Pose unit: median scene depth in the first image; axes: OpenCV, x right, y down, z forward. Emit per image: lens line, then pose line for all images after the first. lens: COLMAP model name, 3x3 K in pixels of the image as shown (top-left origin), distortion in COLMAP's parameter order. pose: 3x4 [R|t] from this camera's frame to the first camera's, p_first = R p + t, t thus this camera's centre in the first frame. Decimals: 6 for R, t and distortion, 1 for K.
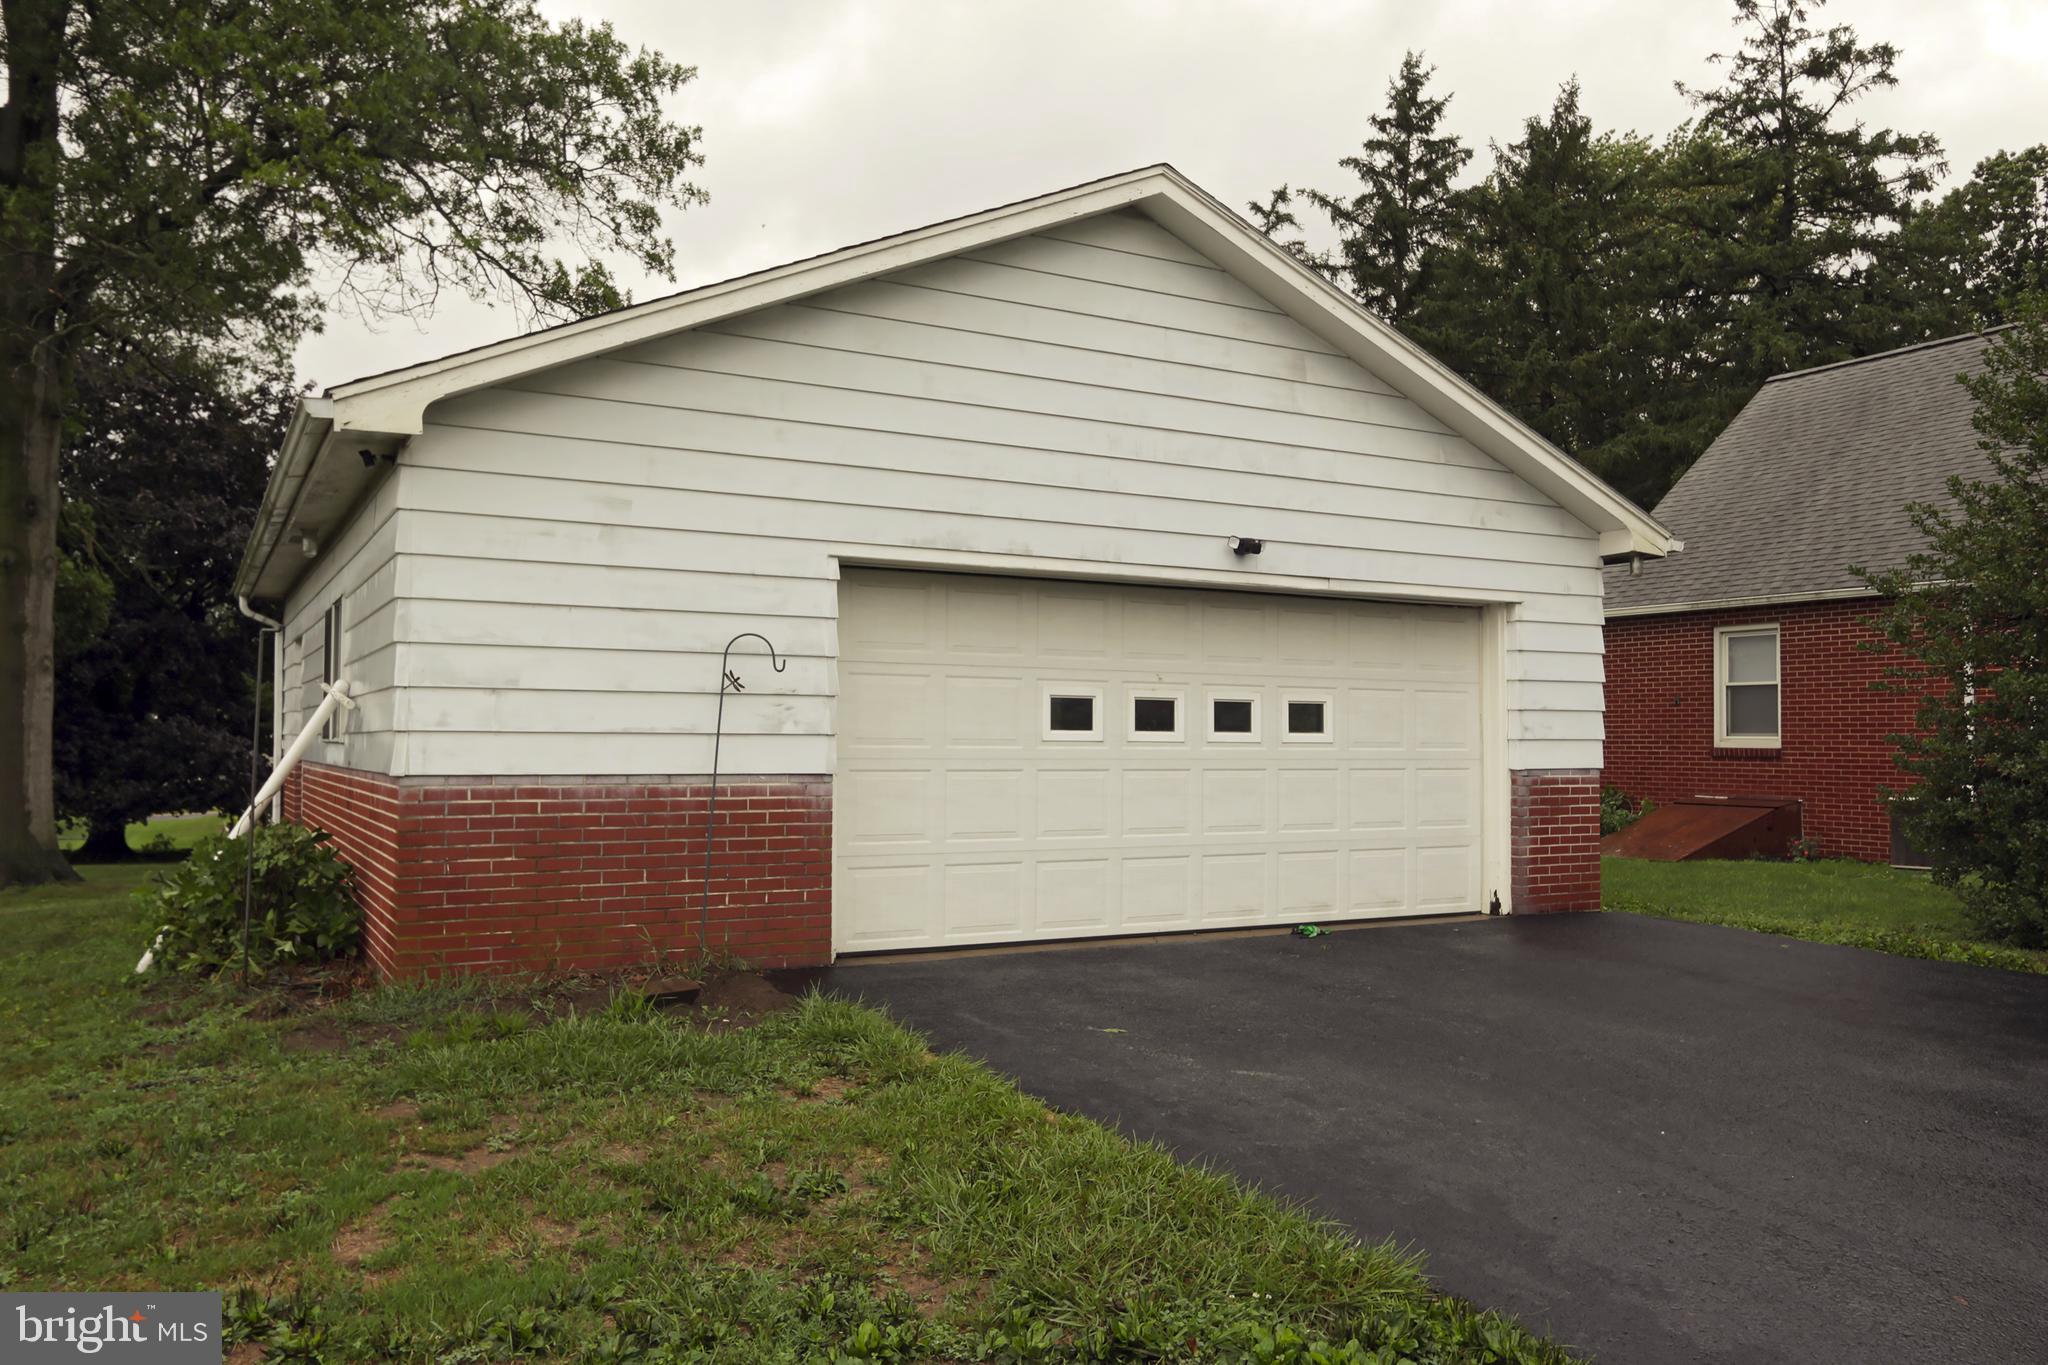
lens RADIAL K [[1493.2, 0, 1032.7], [0, 1493.2, 685.7], [0, 0, 1]] dist [-0.001593, 0.000705]
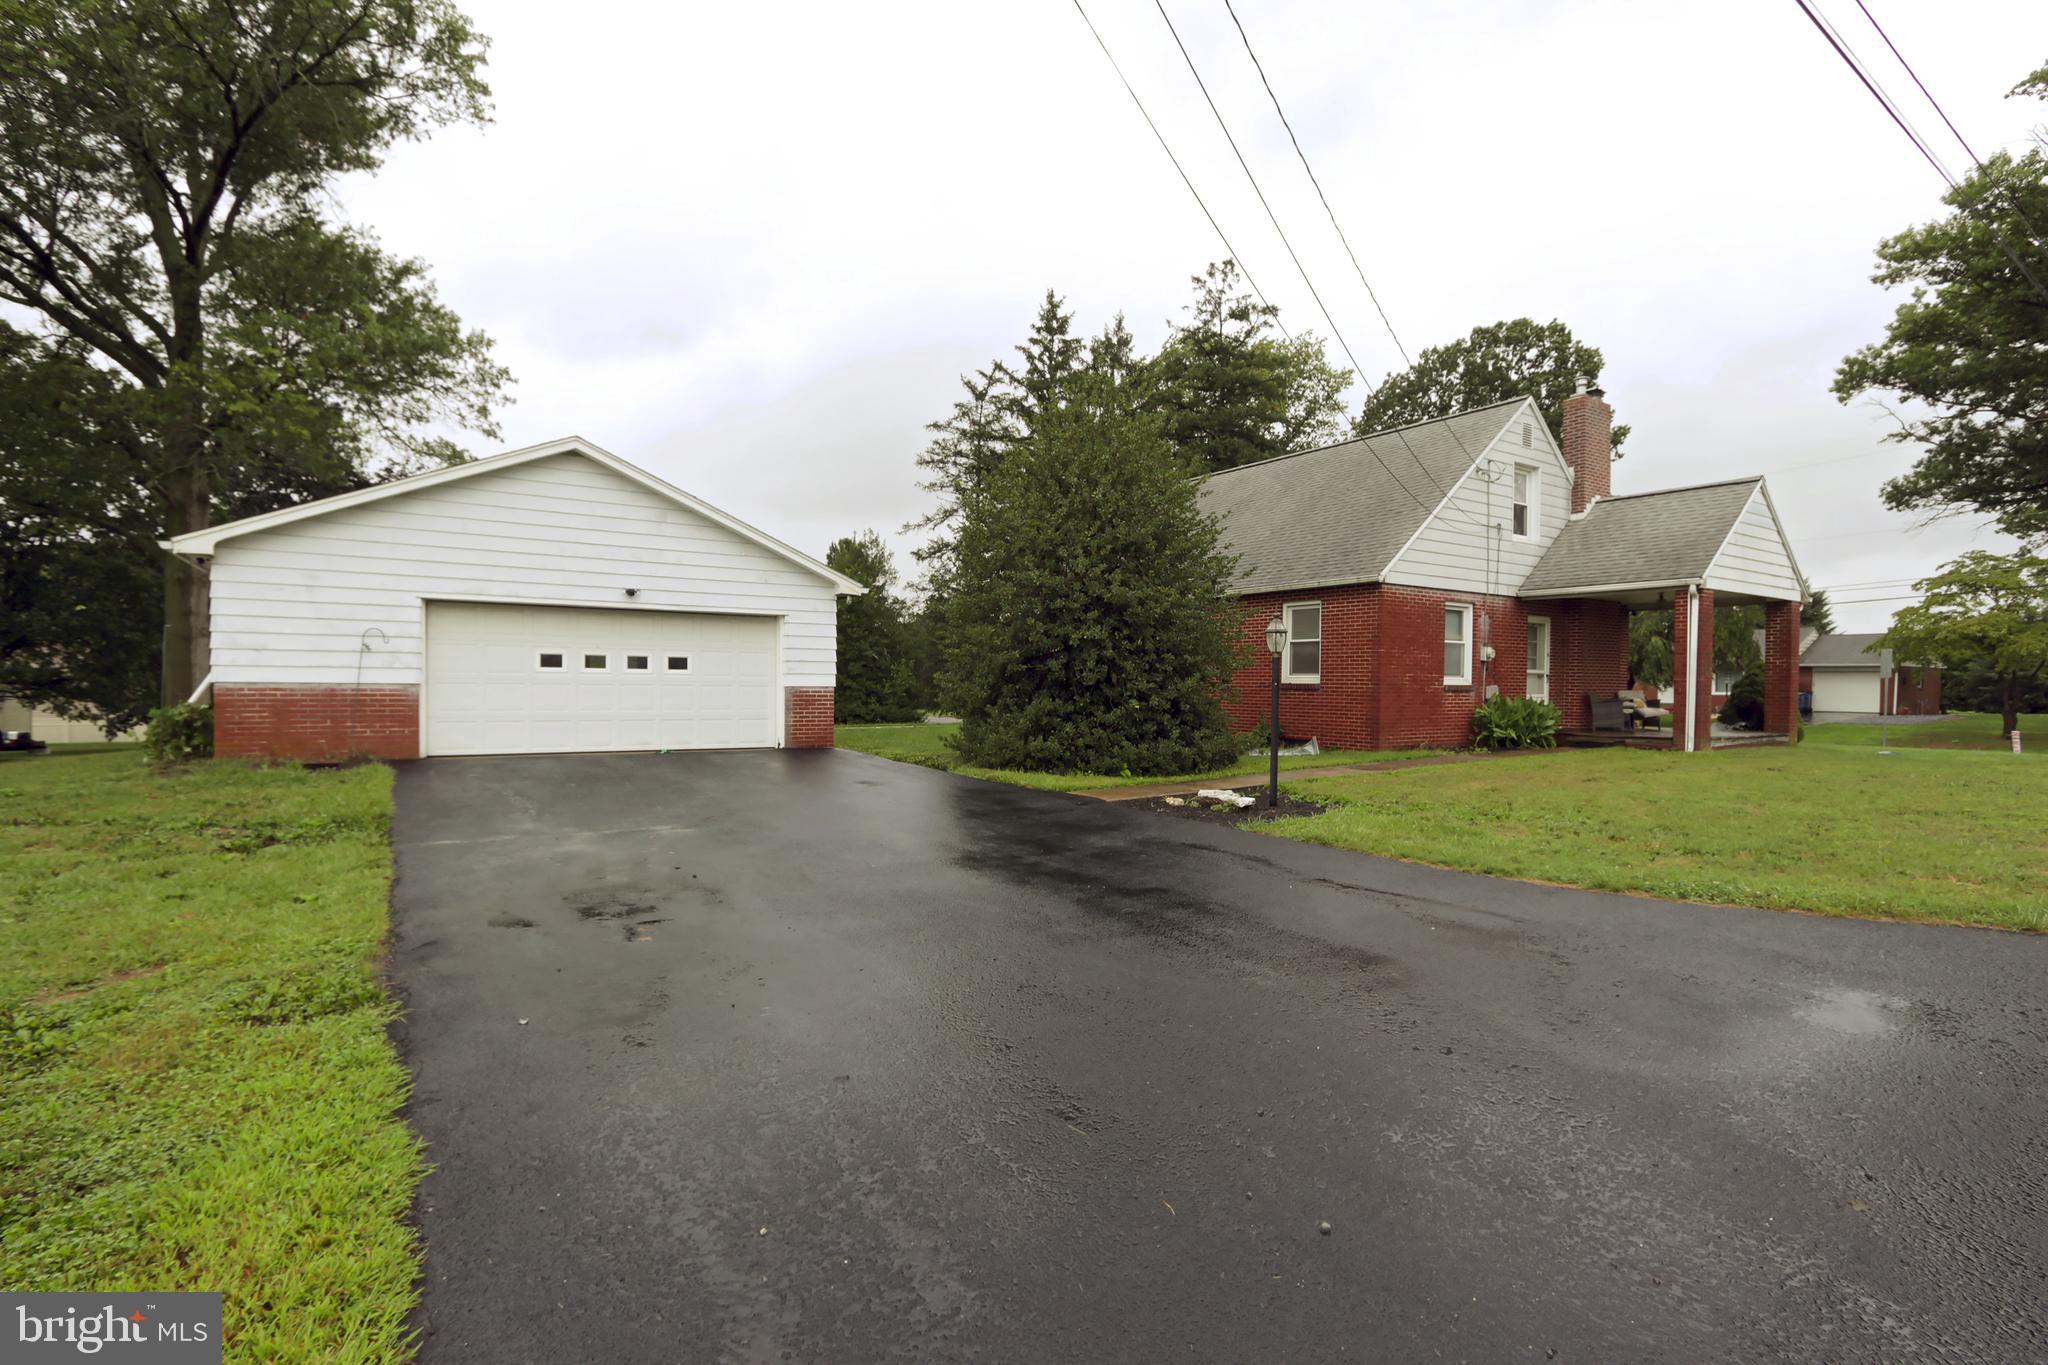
lens RADIAL K [[936.0, 0, 1022.0], [0, 936.0, 690.8], [0, 0, 1]] dist [-0.015173, 0.000256]
pose [[0.996609, 0.003877, 0.082195, 0.551989], [-0.007636, 0.998937, 0.045466, -0.006271], [-0.081931, -0.045939, 0.995579, -0.477654]]
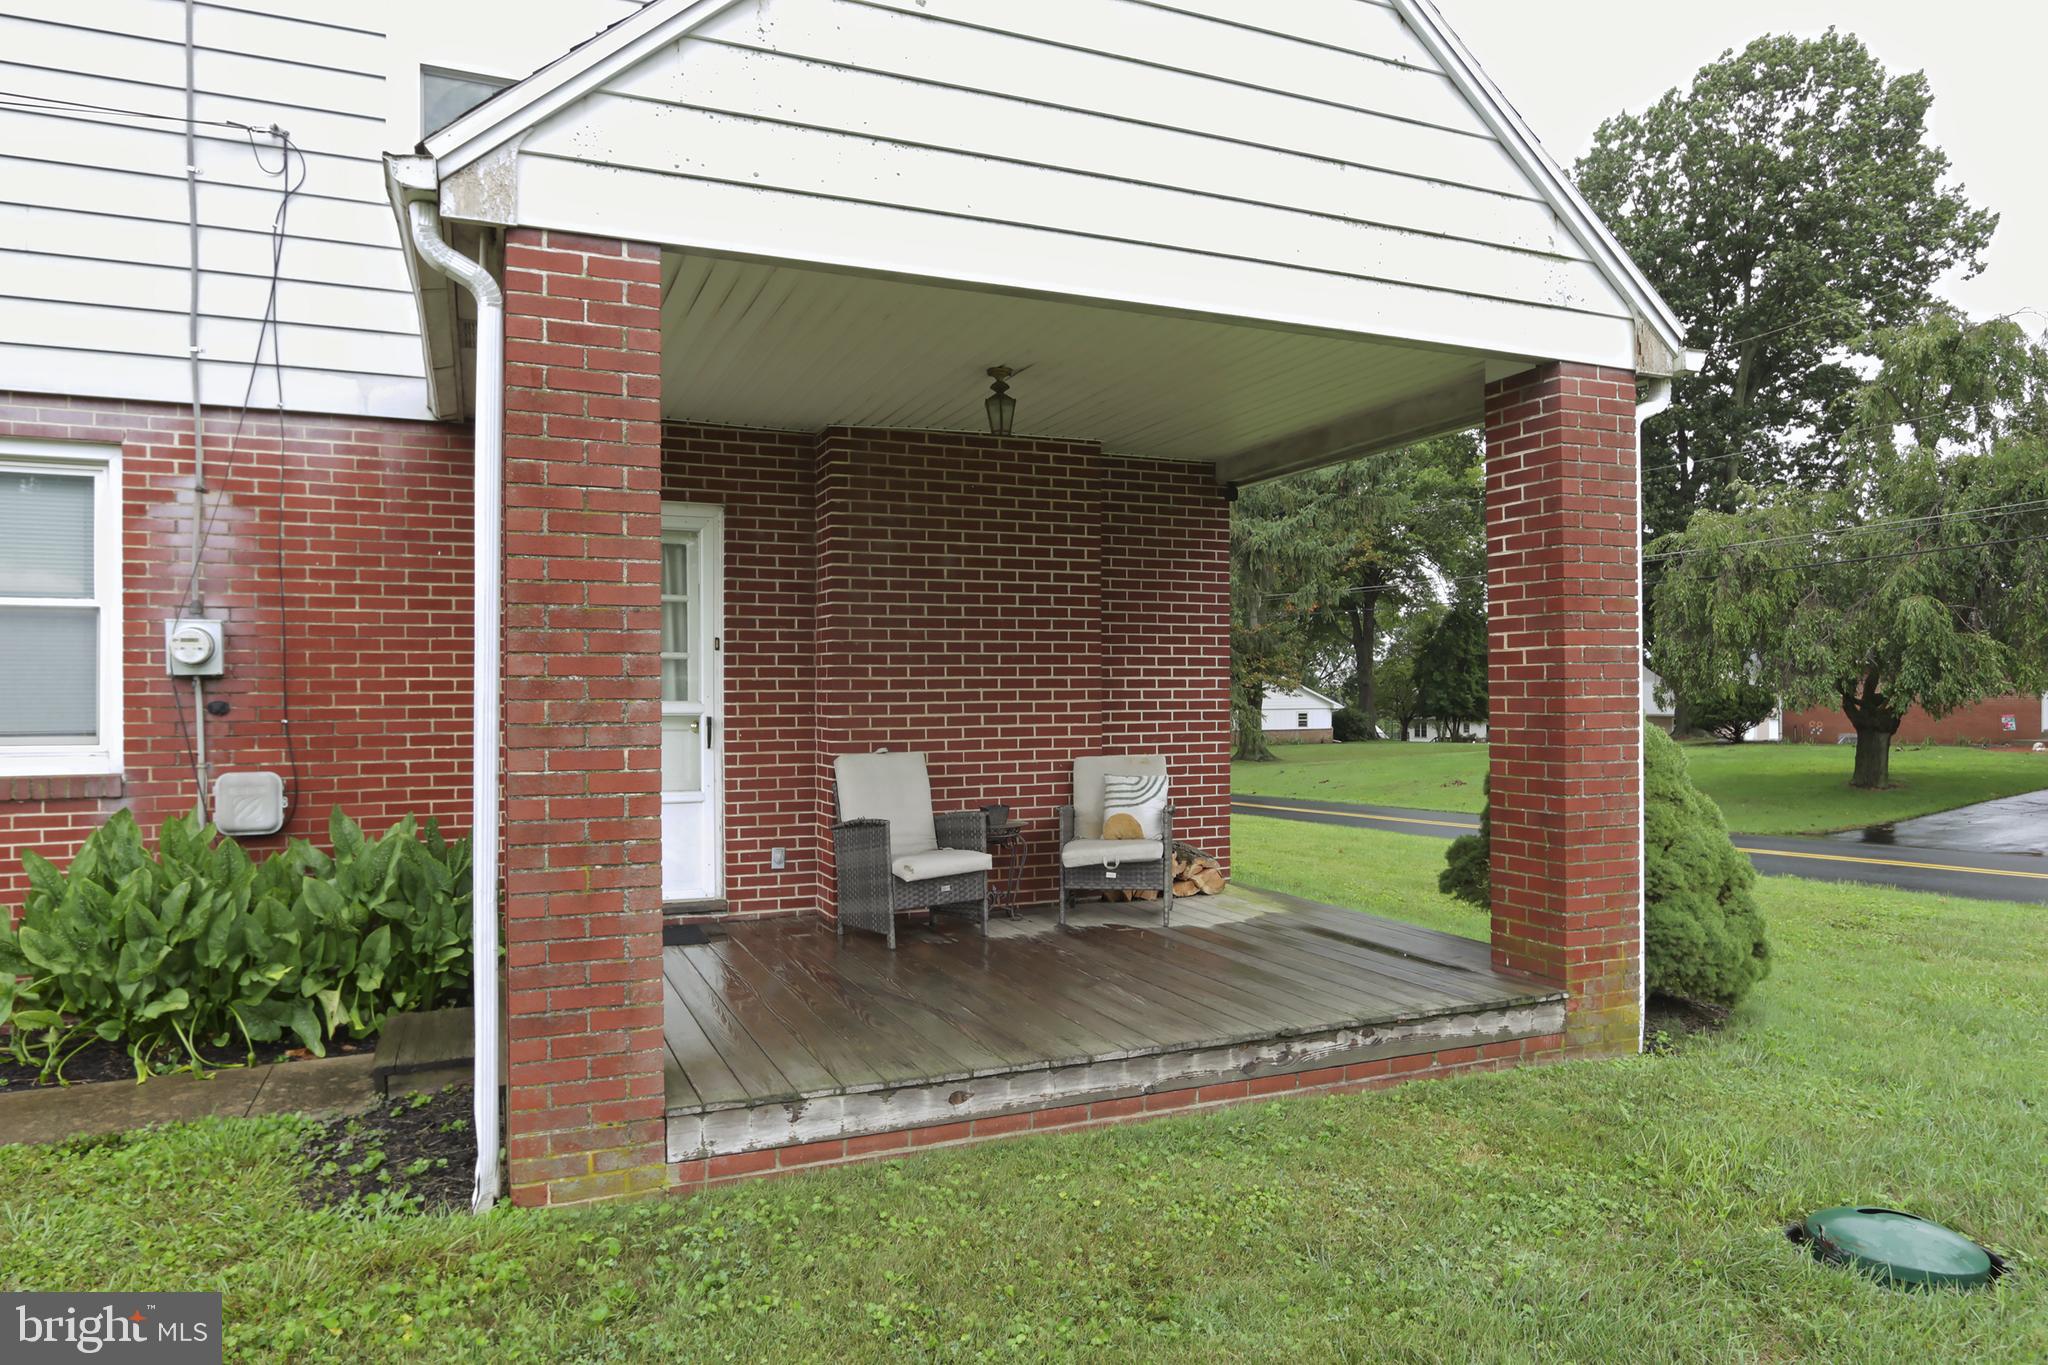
lens RADIAL K [[1227.9, 0, 1016.8], [0, 1227.9, 670.3], [0, 0, 1]] dist [0.002902, -0.001352]
pose [[0.994989, -0.012115, -0.099252, 1.916292], [0.013882, 0.999757, 0.017130, 0.003380], [0.099020, -0.018422, 0.994915, 0.597699]]
